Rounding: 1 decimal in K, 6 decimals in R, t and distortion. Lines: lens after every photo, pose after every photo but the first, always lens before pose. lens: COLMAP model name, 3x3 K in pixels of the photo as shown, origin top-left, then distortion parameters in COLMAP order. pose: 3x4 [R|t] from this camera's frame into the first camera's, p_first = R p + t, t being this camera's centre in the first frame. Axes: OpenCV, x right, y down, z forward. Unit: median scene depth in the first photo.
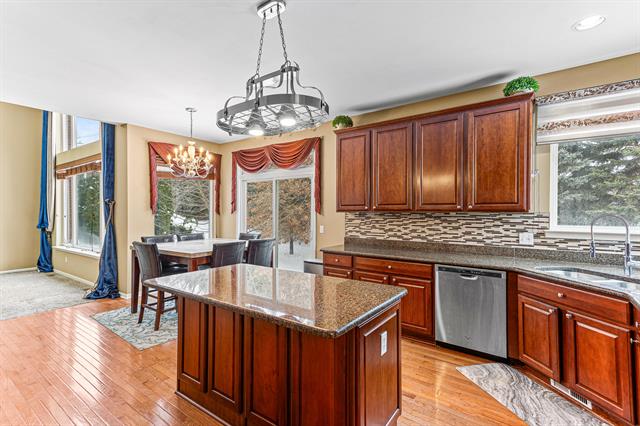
lens RADIAL K [[307.3, 0, 317.0], [0, 307.3, 213.0], [0, 0, 1]] dist [0.015135, 0.000435]
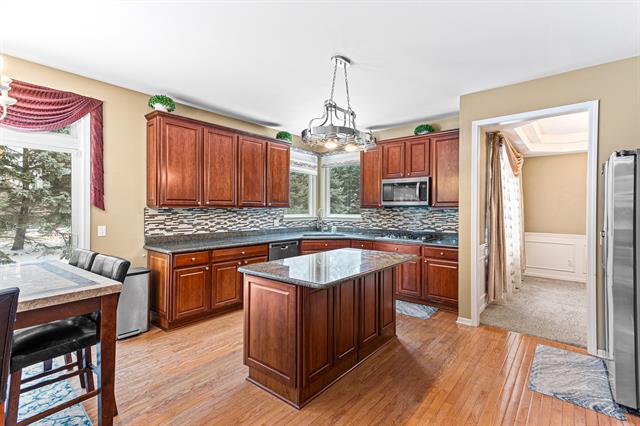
lens RADIAL K [[307.3, 0, 325.0], [0, 307.3, 207.9], [0, 0, 1]] dist [0.015135, 0.000435]
pose [[0.035770, -0.003973, 0.999352, -0.843454], [-0.003934, 0.999984, 0.004117, -0.007169], [-0.999352, -0.004079, 0.035753, 0.552114]]
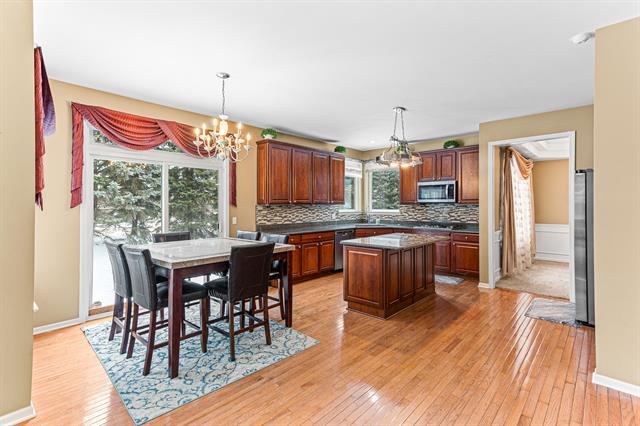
lens RADIAL K [[307.3, 0, 322.7], [0, 307.3, 202.8], [0, 0, 1]] dist [0.015135, 0.000435]
pose [[0.094465, -0.000082, 0.995528, -1.261821], [0.002071, 0.999998, -0.000114, -0.011582], [-0.995526, 0.002072, 0.094465, 0.716562]]
